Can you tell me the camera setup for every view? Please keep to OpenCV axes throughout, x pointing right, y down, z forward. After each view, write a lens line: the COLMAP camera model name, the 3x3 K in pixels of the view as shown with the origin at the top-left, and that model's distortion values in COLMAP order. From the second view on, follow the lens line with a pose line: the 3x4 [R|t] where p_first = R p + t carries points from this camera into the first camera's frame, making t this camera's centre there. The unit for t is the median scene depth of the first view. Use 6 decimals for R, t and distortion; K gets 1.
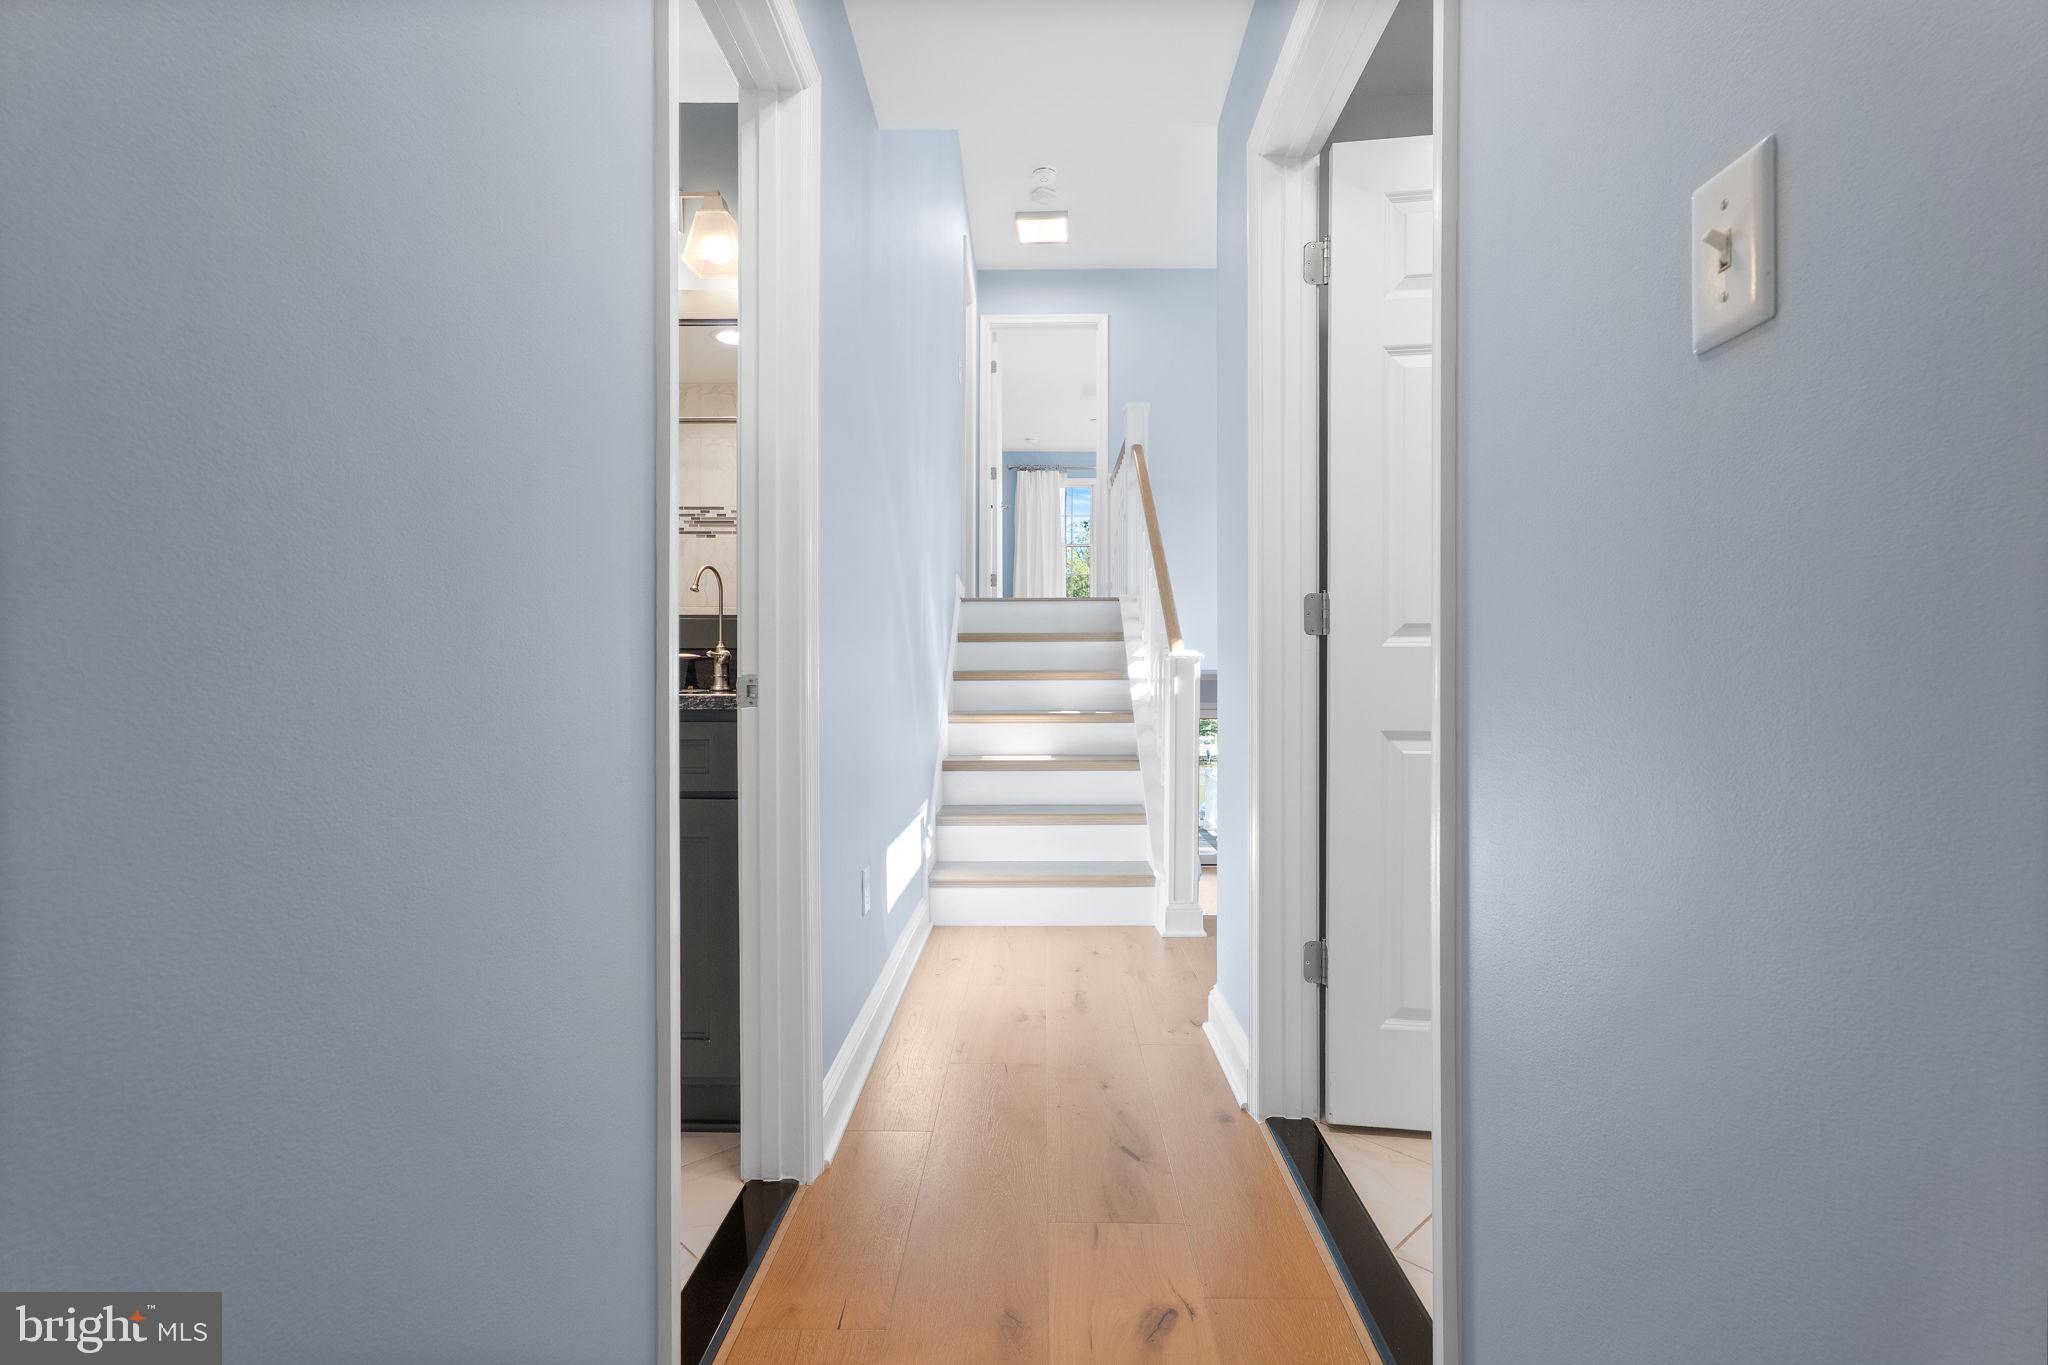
lens RADIAL K [[982.0, 0, 1023.3], [0, 982.0, 670.0], [0, 0, 1]] dist [0.002038, -0.001634]
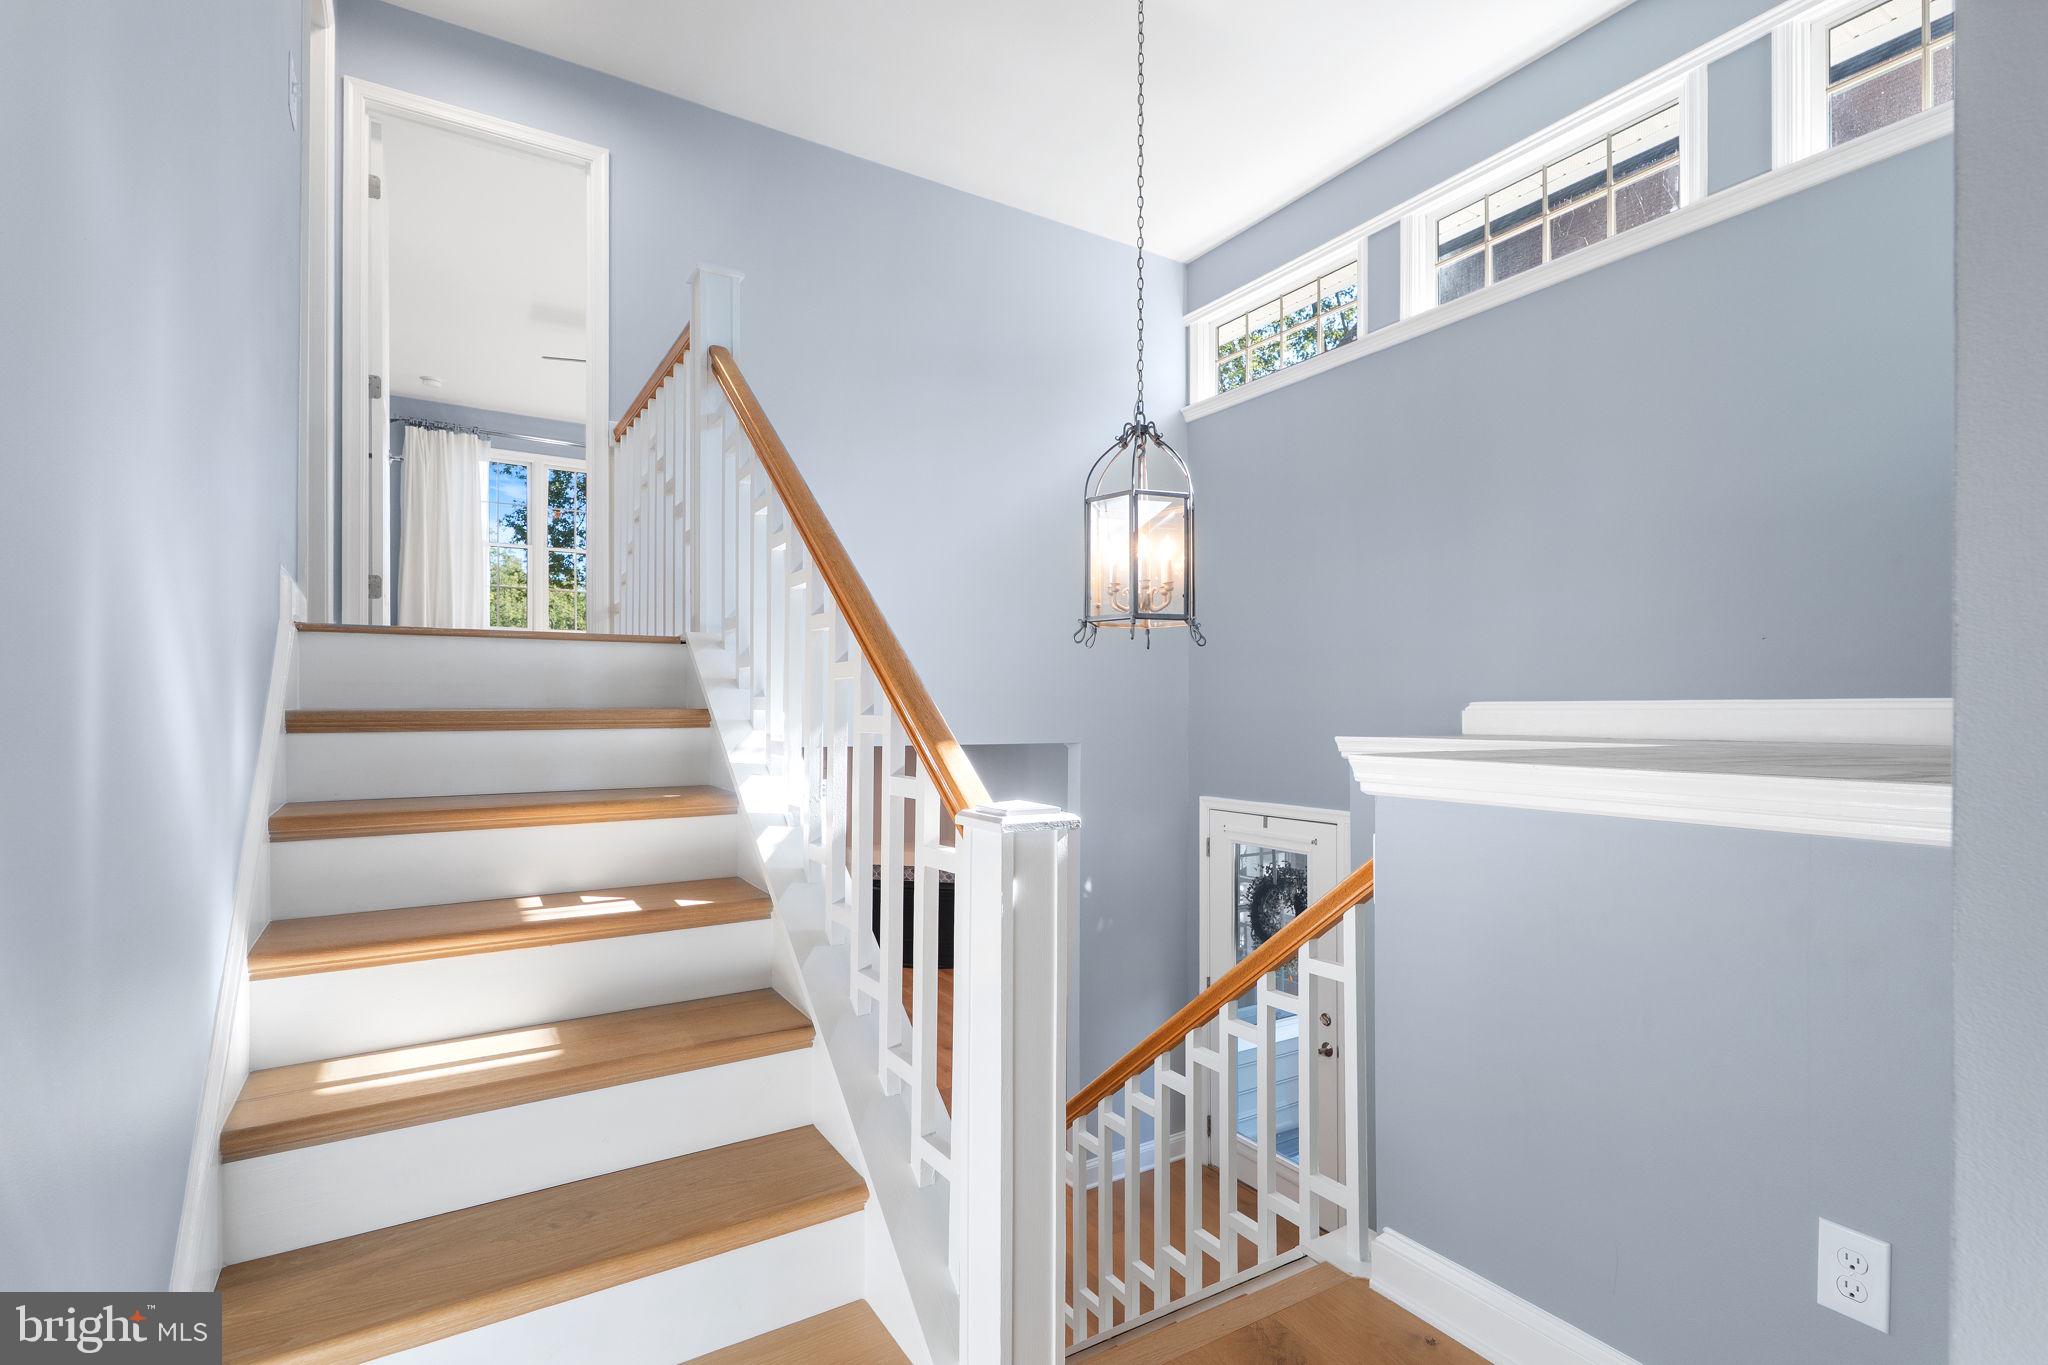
lens RADIAL K [[971.5, 0, 1018.5], [0, 971.5, 697.2], [0, 0, 1]] dist [0.001570, 0.001043]
pose [[0.835855, 0.007189, 0.548903, -0.032885], [0.000744, 0.999898, -0.014229, -0.035114], [-0.548949, 0.012302, 0.835765, 0.479480]]
